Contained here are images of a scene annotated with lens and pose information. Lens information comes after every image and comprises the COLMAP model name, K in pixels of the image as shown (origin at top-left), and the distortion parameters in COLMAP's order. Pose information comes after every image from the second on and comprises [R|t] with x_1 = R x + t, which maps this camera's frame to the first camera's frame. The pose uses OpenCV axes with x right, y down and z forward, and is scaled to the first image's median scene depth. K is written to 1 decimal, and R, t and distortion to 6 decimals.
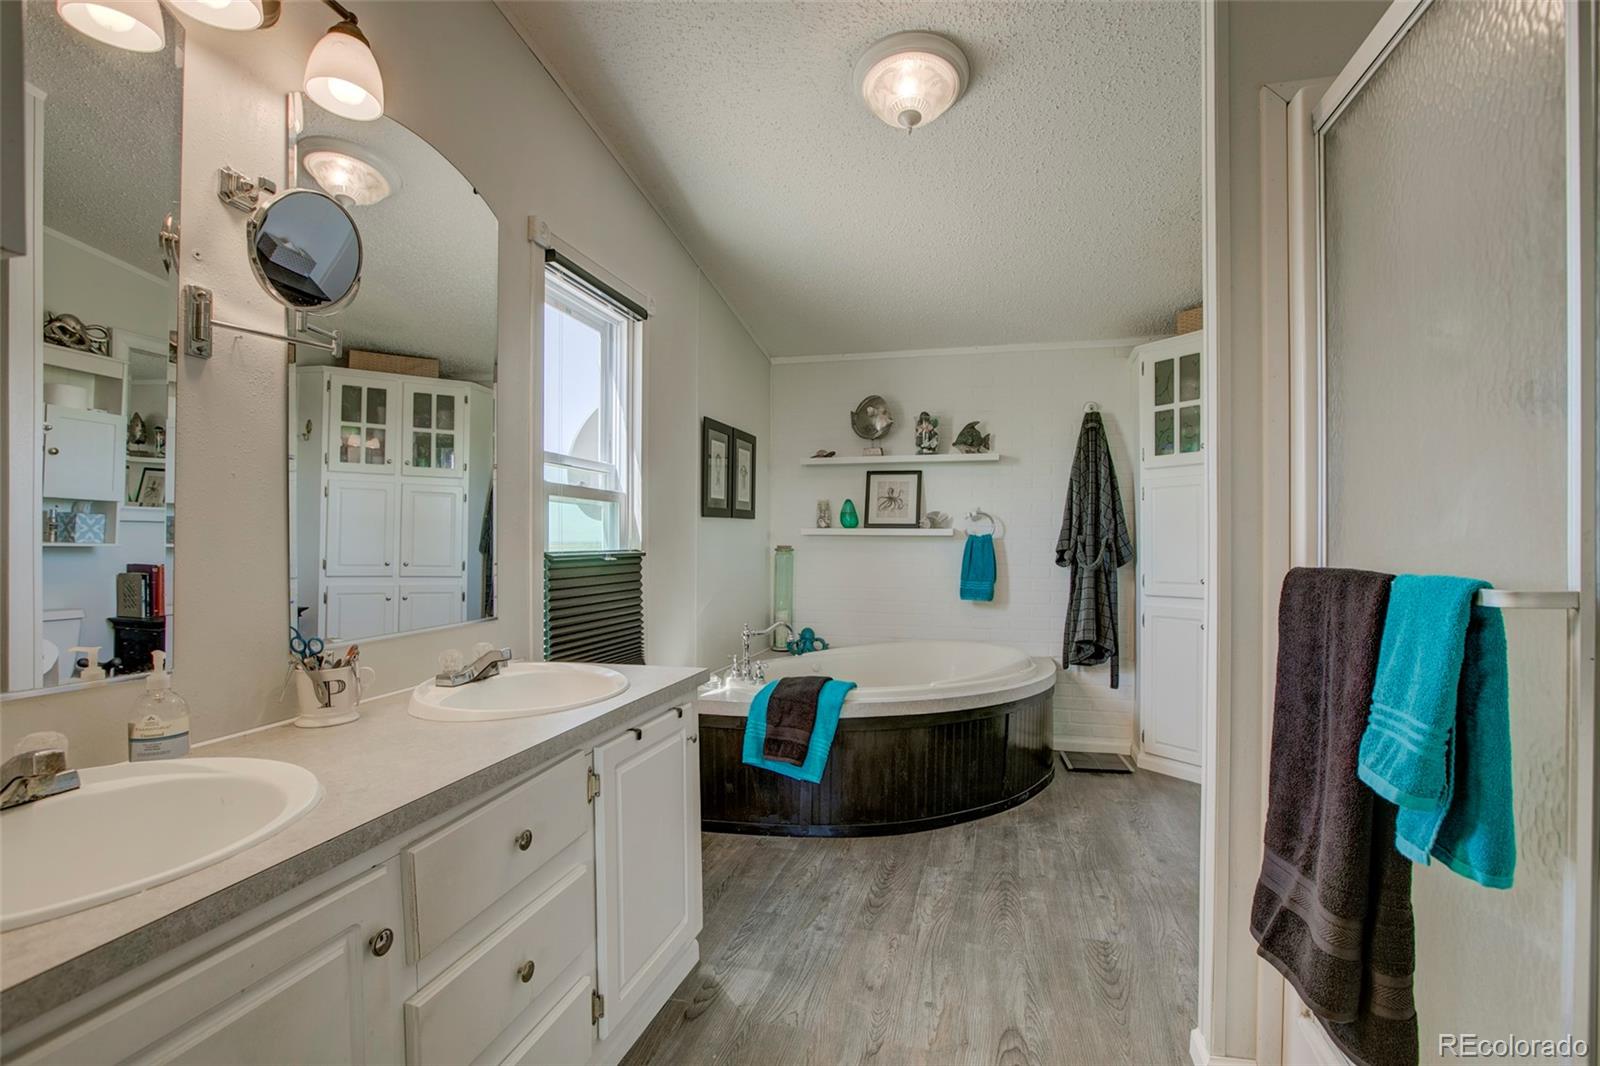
lens RADIAL K [[787.2, 0, 806.5], [0, 787.2, 545.3], [0, 0, 1]] dist [-0.032320, 0.000131]
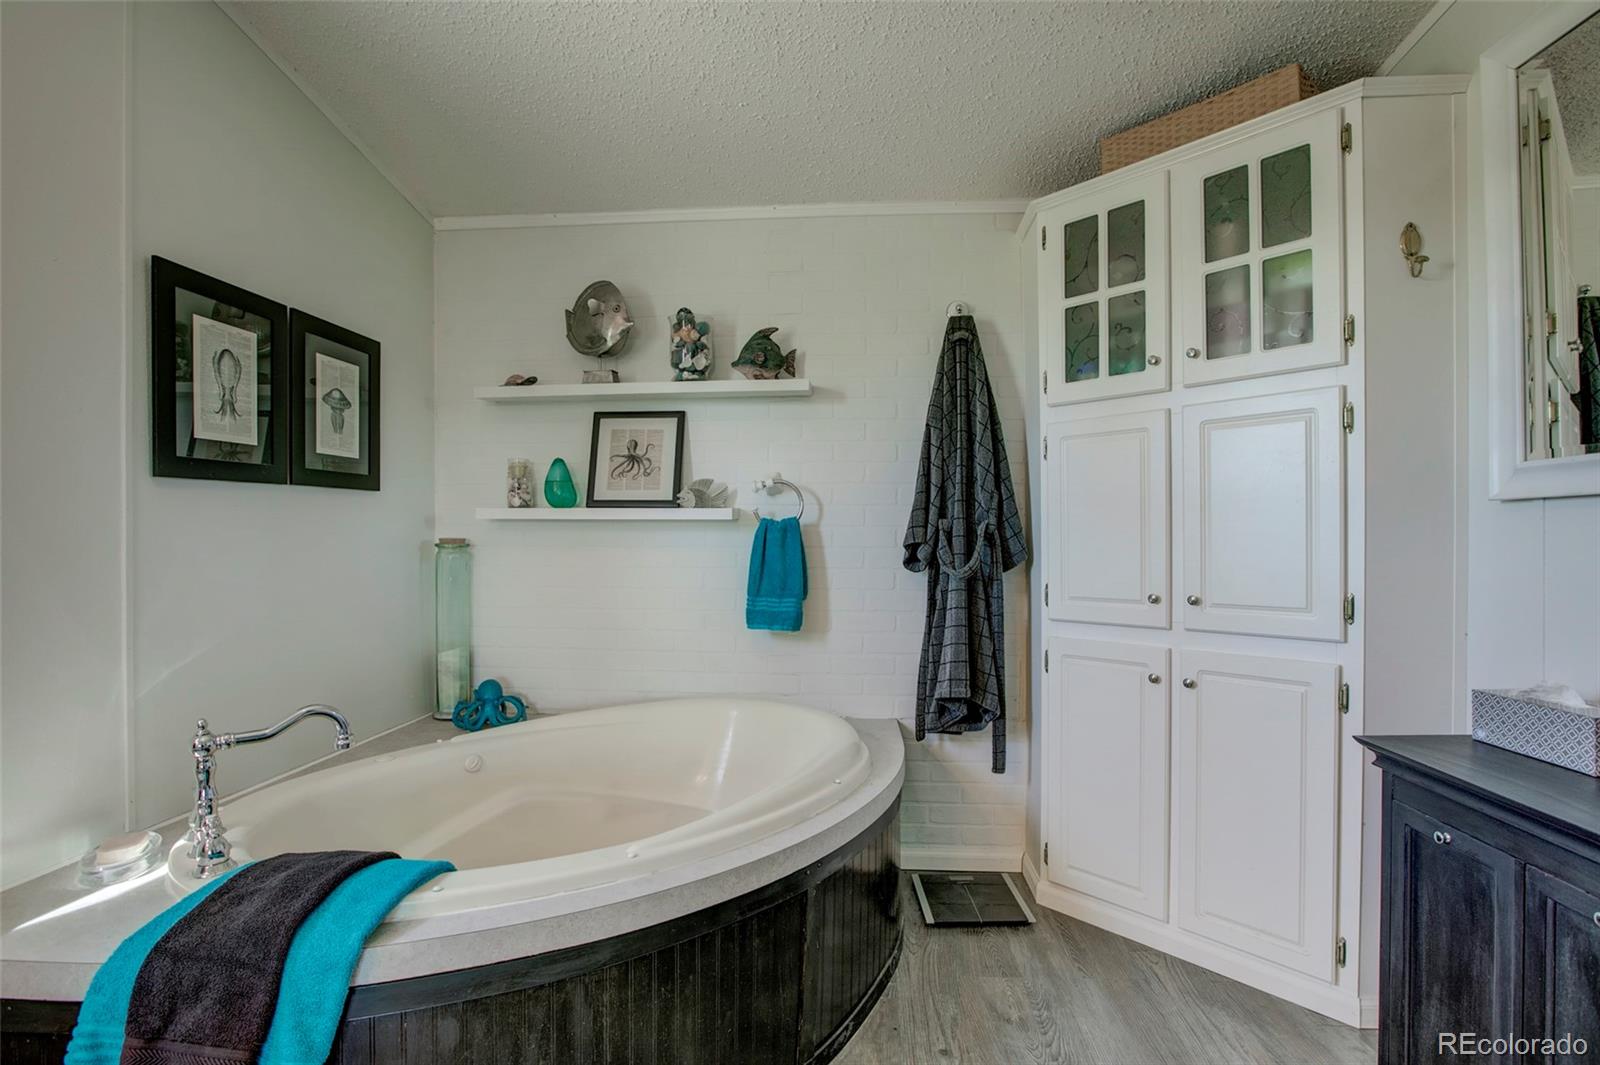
lens RADIAL K [[740.1, 0, 799.4], [0, 740.1, 530.6], [0, 0, 1]] dist [-0.030593, 0.000300]
pose [[0.986767, -0.002705, 0.162120, 0.148520], [0.003880, 0.999968, -0.006932, -0.000367], [-0.162097, 0.007470, 0.986747, 0.457978]]
